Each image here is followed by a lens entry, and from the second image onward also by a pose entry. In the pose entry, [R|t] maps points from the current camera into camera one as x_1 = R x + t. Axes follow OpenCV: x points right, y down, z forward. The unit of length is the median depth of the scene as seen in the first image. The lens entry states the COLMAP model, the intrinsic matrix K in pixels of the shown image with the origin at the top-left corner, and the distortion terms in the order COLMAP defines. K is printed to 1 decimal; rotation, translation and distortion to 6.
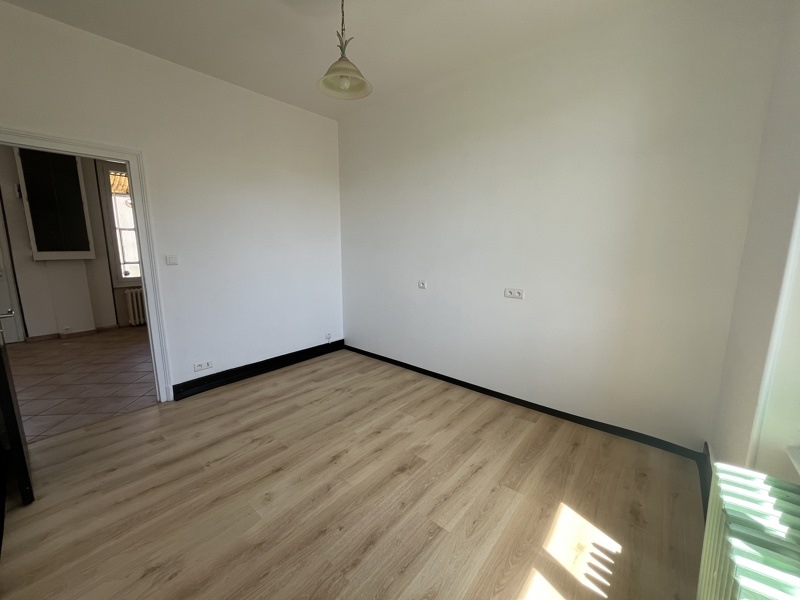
lens RADIAL K [[324.8, 0, 400.0], [0, 324.8, 300.0], [0, 0, 1]] dist [-0.017767, 0.000271]
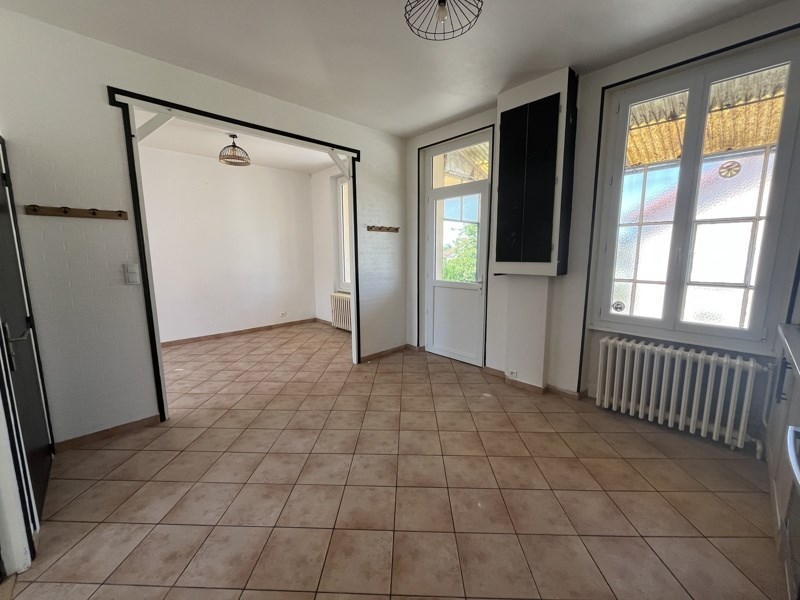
lens RADIAL K [[324.8, 0, 400.0], [0, 324.8, 300.0], [0, 0, 1]] dist [-0.017767, 0.000271]
pose [[-0.136646, 0.168265, -0.976225, -0.336035], [-0.134381, 0.973211, 0.186555, -0.162693], [0.981463, 0.156679, -0.110374, 0.804068]]
